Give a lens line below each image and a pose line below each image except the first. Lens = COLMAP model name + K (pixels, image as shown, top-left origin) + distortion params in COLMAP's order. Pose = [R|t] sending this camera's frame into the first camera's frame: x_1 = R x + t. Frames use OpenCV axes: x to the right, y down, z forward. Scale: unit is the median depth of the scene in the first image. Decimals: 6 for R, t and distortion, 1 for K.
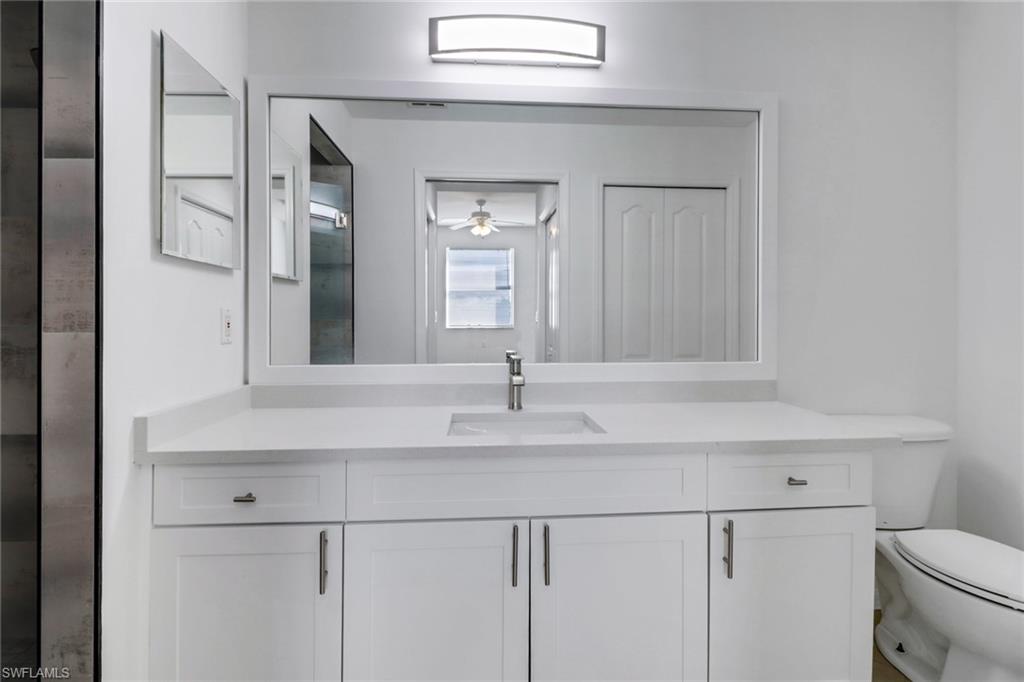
lens RADIAL K [[489.1, 0, 513.5], [0, 489.1, 316.4], [0, 0, 1]] dist [0.000740, 0.000145]
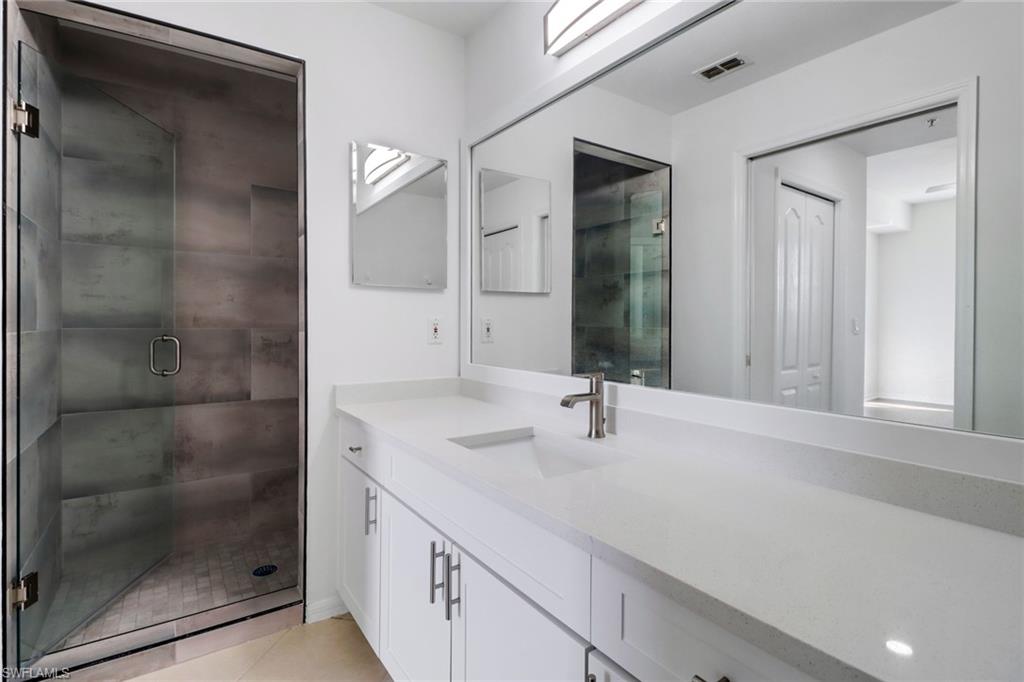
lens RADIAL K [[483.1, 0, 512.0], [0, 483.1, 341.0], [0, 0, 1]] dist [-0.000923, -0.000082]
pose [[0.529826, 0.039319, -0.847194, 0.473566], [-0.003108, 0.999008, 0.044421, -0.010490], [0.848101, -0.020902, 0.529423, 0.331643]]
